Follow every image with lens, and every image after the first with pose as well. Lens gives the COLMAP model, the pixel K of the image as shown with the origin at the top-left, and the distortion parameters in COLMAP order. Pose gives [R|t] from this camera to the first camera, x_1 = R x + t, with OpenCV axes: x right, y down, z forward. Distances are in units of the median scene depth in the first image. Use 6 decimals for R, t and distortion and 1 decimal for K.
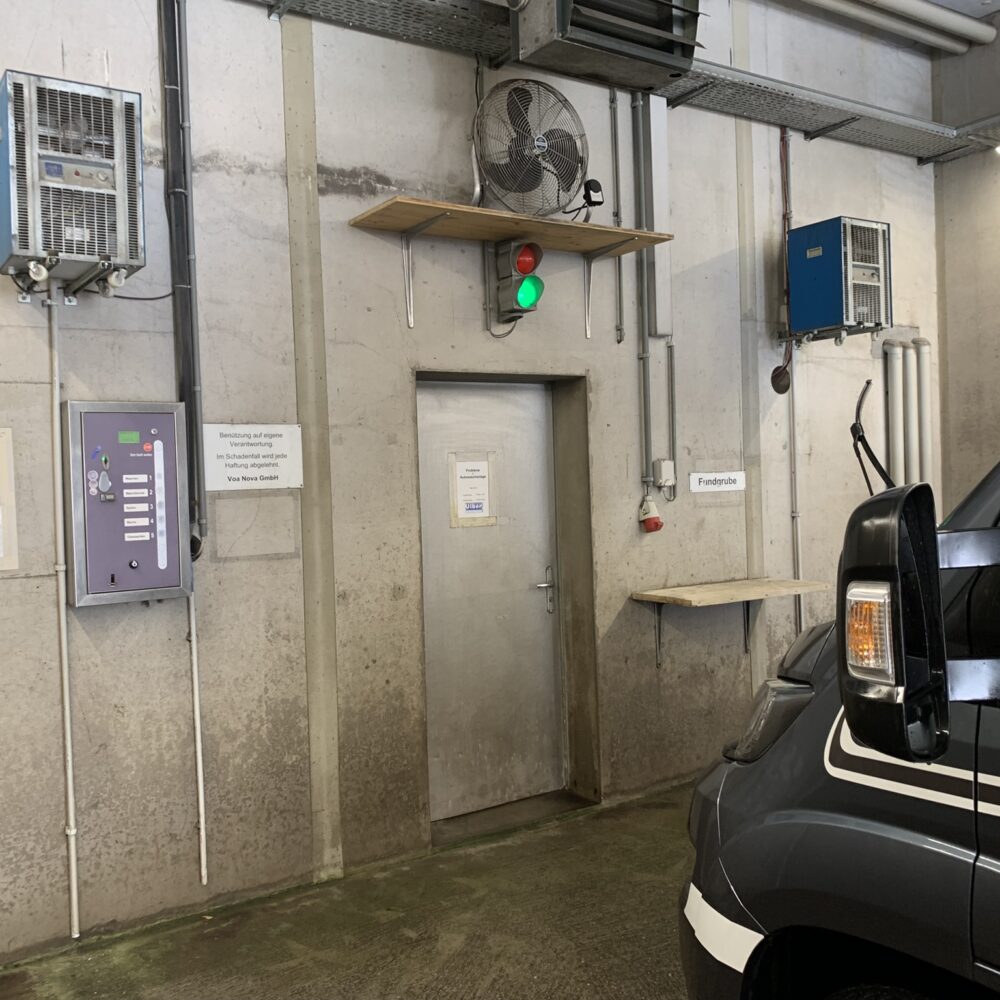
lens RADIAL K [[1035.4, 0, 500.0], [0, 1035.4, 500.0], [0, 0, 1]] dist [0.189999, -0.508050]
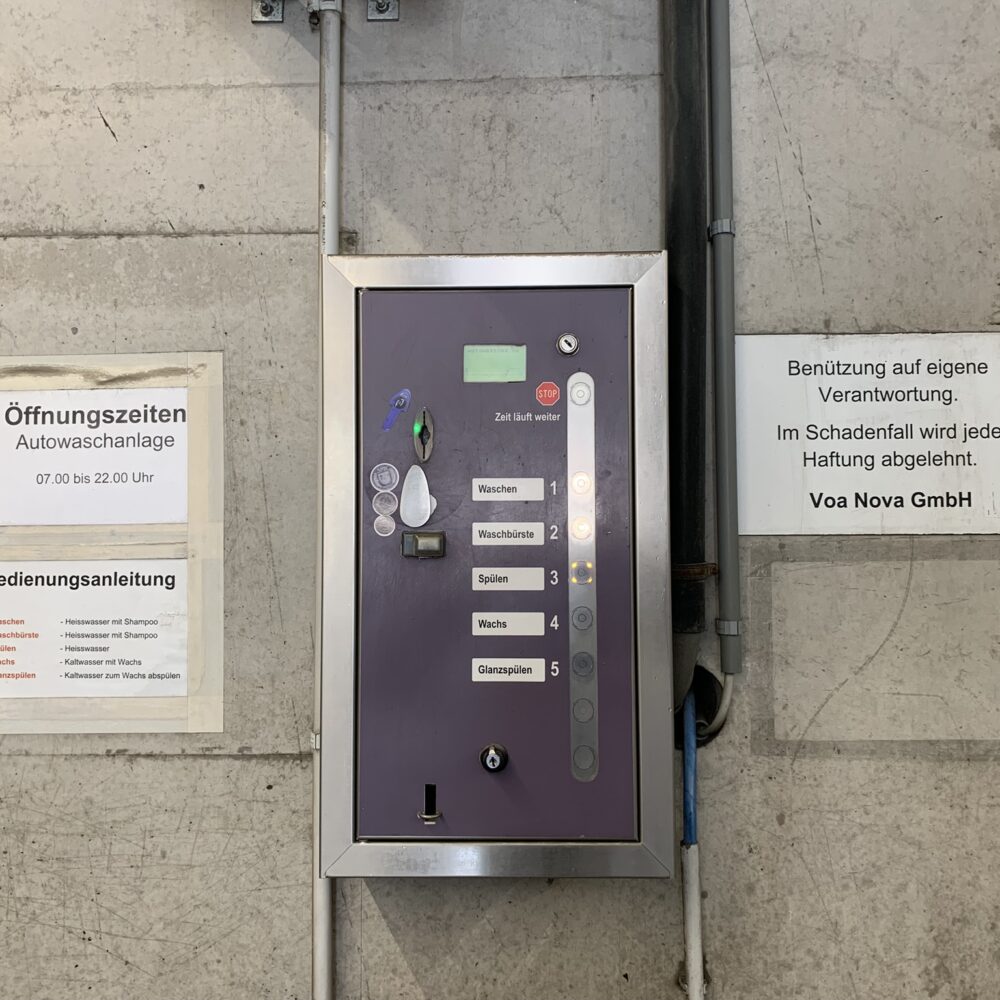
lens RADIAL K [[1115.2, 0, 499.7], [0, 1115.2, 481.9], [0, 0, 1]] dist [-0.010320, 0.024481]
pose [[0.813173, -0.005480, -0.581996, -0.138514], [-0.034304, 0.997766, -0.057325, -0.002646], [0.581010, 0.066580, 0.811169, 0.671601]]
